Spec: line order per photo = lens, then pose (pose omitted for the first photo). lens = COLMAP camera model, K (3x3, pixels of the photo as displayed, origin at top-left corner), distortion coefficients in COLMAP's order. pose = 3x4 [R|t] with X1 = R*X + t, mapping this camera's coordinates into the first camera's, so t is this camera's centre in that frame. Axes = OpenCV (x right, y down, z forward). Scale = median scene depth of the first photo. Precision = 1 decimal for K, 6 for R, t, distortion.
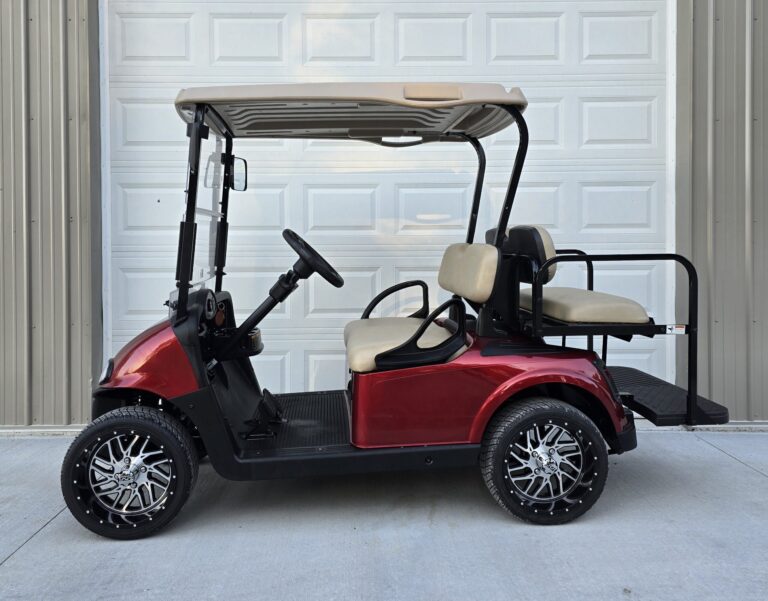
lens RADIAL K [[704.9, 0, 367.0], [0, 704.9, 276.6], [0, 0, 1]] dist [0.058958, -0.018494]
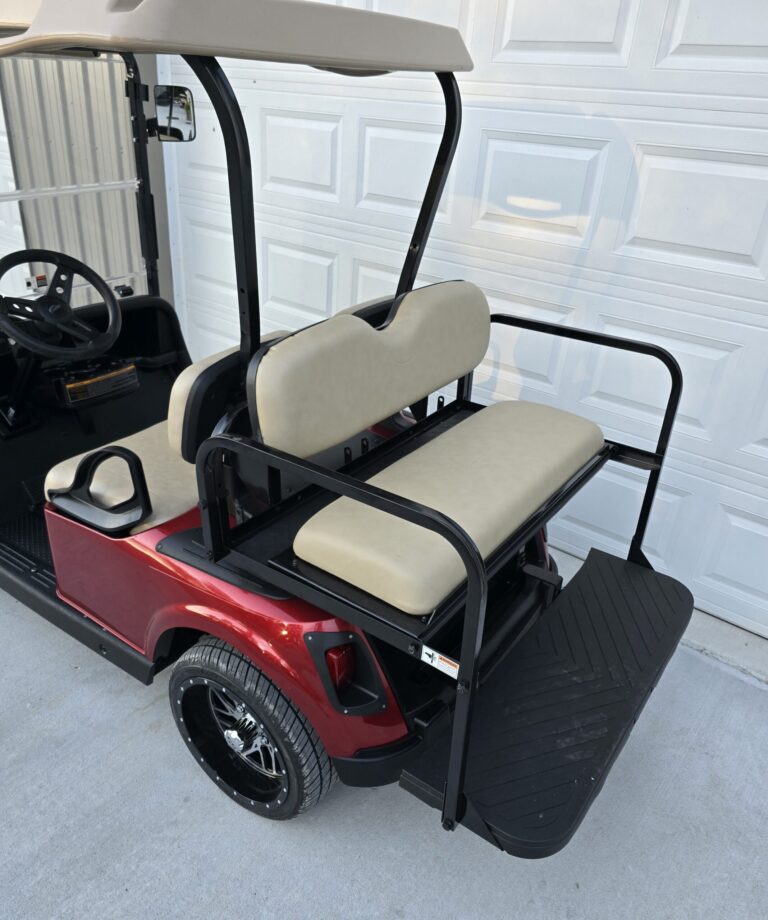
lens RADIAL K [[701.6, 0, 393.6], [0, 701.6, 512.2], [0, 0, 1]] dist [0.044700, -0.048965]
pose [[0.780378, 0.362189, -0.509734, 0.594762], [-0.081700, 0.867243, 0.491136, -0.215523], [0.619947, -0.341627, 0.706368, 0.702975]]
